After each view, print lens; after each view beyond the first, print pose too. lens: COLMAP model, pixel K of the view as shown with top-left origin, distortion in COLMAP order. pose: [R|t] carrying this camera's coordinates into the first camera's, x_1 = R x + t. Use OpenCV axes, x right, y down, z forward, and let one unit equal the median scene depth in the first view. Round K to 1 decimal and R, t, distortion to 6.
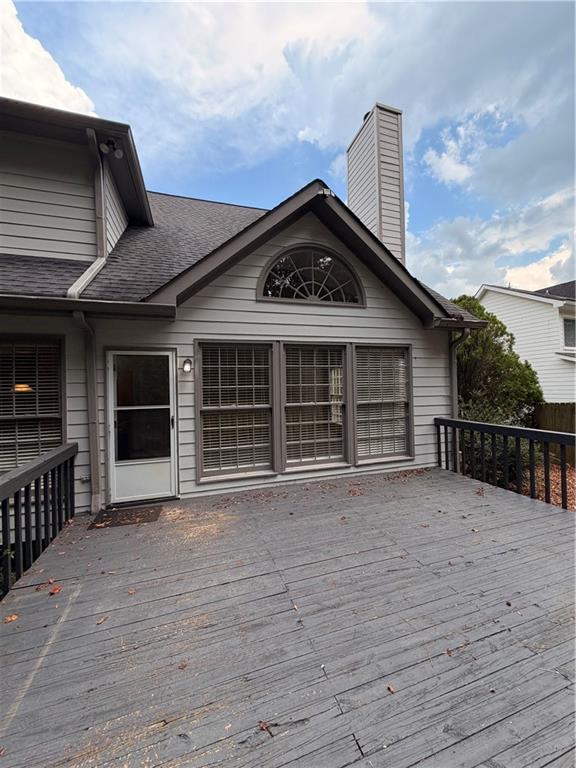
lens RADIAL K [[305.1, 0, 293.6], [0, 305.1, 384.6], [0, 0, 1]] dist [0.000342, 0.000655]
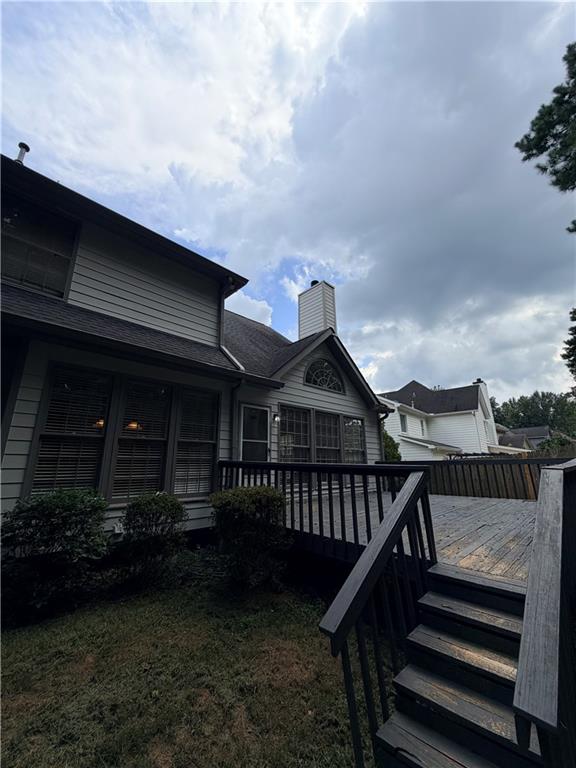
lens RADIAL K [[305.1, 0, 282.3], [0, 305.1, 381.8], [0, 0, 1]] dist [0.000342, 0.000655]
pose [[0.903431, 0.132666, 0.407692, -0.931548], [-0.020052, 0.962954, -0.268919, 0.178916], [-0.428265, 0.234774, 0.872622, -0.461514]]
